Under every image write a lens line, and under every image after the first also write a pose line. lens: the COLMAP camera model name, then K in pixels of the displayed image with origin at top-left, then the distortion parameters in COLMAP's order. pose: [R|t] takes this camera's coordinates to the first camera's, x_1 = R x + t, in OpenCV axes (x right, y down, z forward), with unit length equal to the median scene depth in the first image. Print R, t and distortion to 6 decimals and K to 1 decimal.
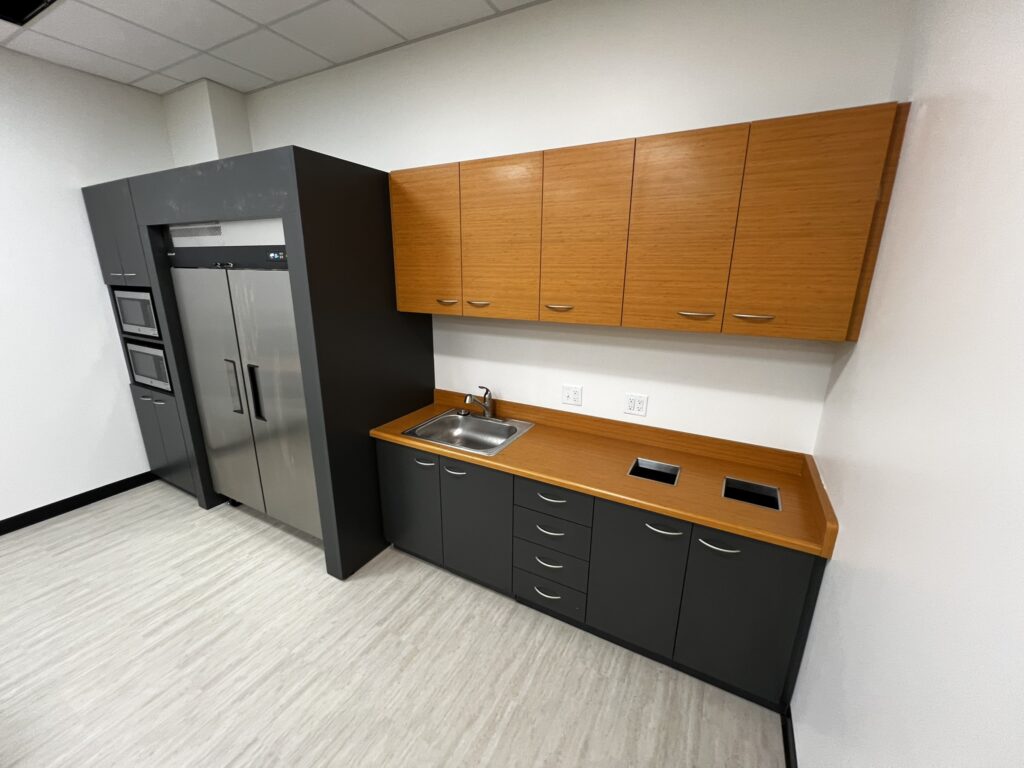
lens RADIAL K [[411.3, 0, 511.6], [0, 411.3, 378.5], [0, 0, 1]] dist [-0.000050, 0.000163]
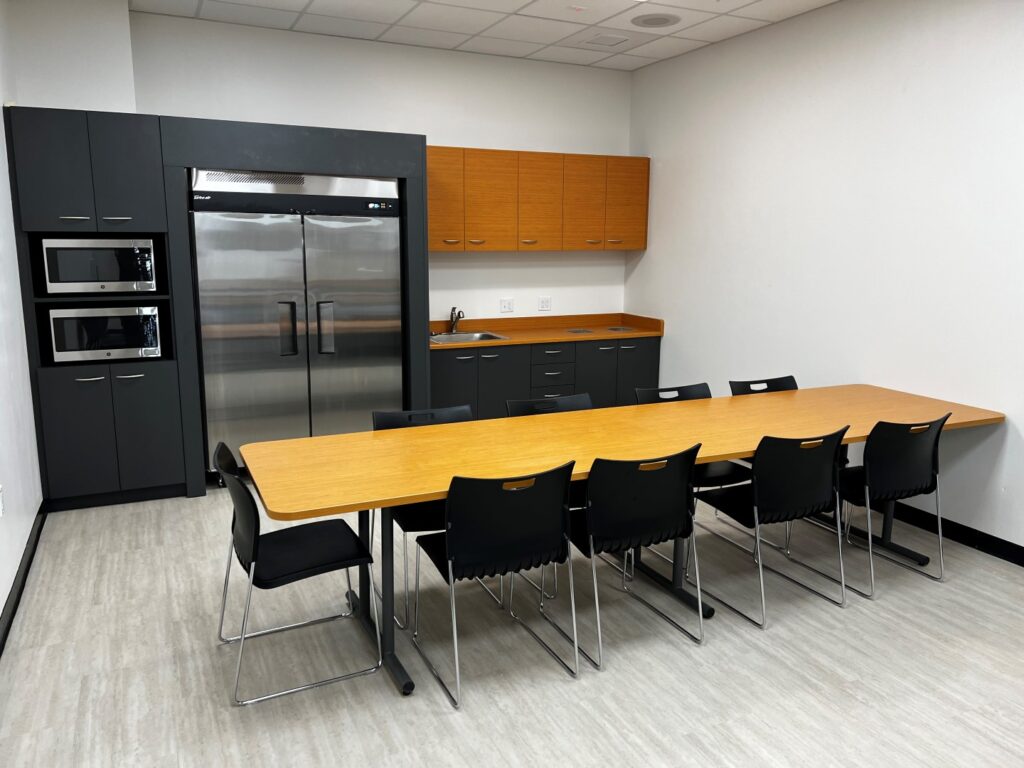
lens RADIAL K [[776.3, 0, 512.3], [0, 776.3, 385.3], [0, 0, 1]] dist [0.073397, 0.000853]
pose [[0.587247, -0.157903, 0.793856, -2.372798], [0.208598, 0.977181, 0.040059, 0.241447], [-0.782066, 0.142072, 0.606785, -0.736189]]
